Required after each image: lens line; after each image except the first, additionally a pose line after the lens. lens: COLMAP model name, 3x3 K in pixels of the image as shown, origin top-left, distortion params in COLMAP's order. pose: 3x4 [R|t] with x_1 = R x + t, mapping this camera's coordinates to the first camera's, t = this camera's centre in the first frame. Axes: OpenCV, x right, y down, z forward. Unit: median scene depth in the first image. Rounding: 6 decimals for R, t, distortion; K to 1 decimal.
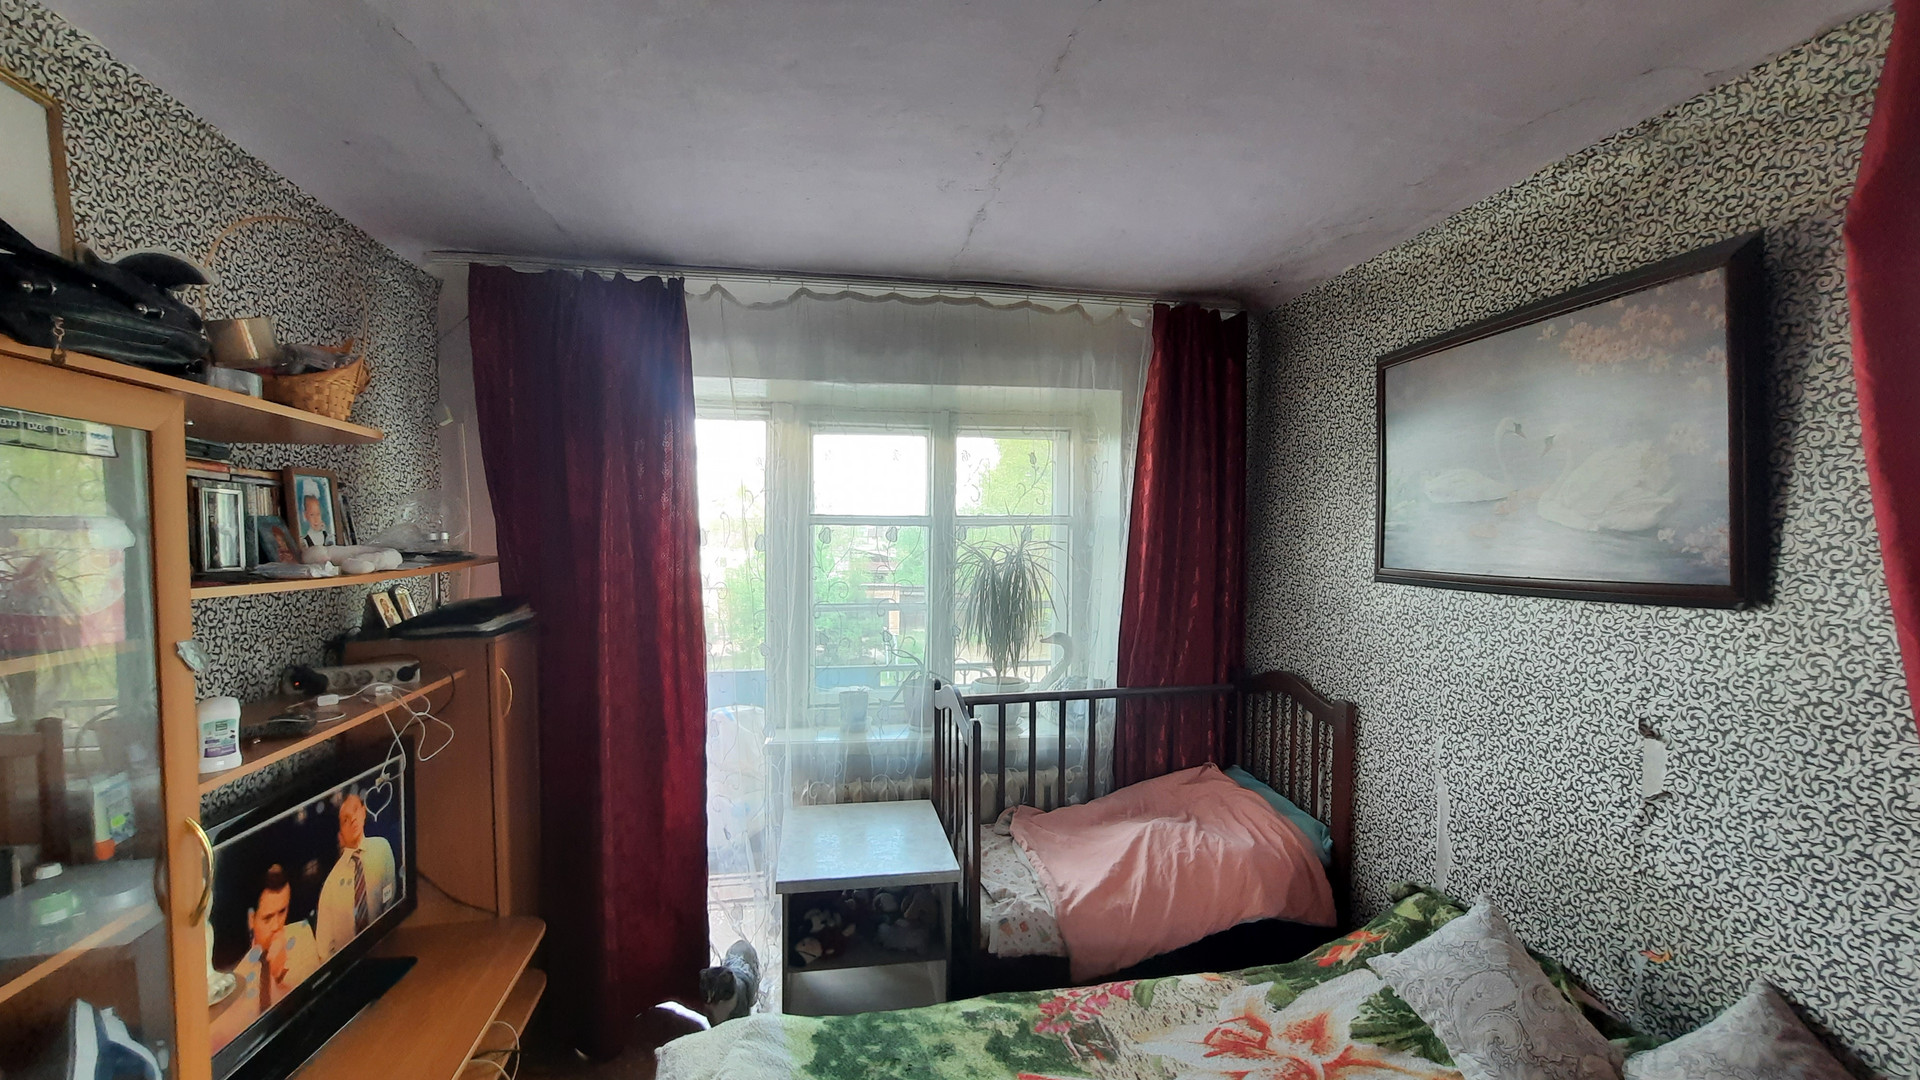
lens RADIAL K [[752.8, 0, 960.8], [0, 752.8, 563.7], [0, 0, 1]] dist [-0.022615, 0.005385]
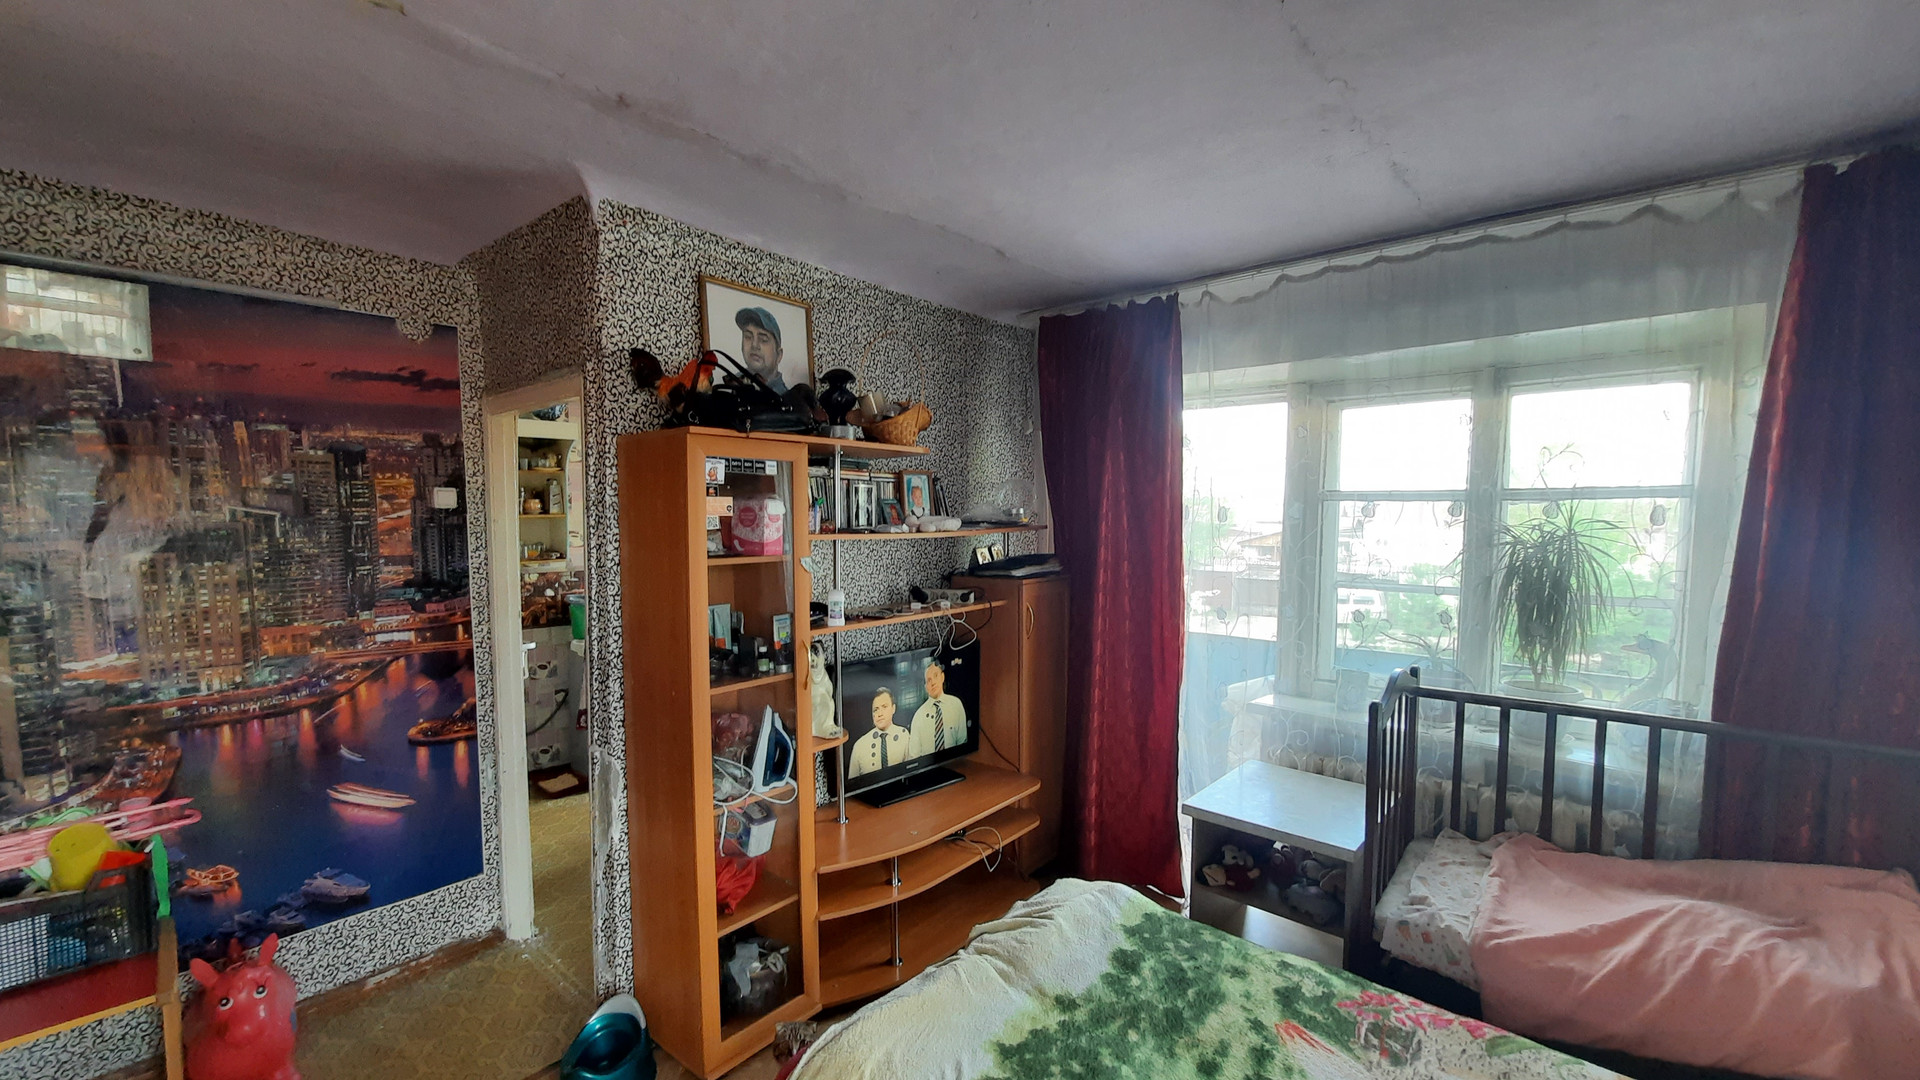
lens RADIAL K [[752.8, 0, 960.8], [0, 752.8, 563.7], [0, 0, 1]] dist [-0.022615, 0.005385]
pose [[0.628181, 0.052951, -0.776264, 0.371524], [-0.030968, 0.998593, 0.043057, 0.006001], [0.777451, -0.003008, 0.628936, -0.012411]]
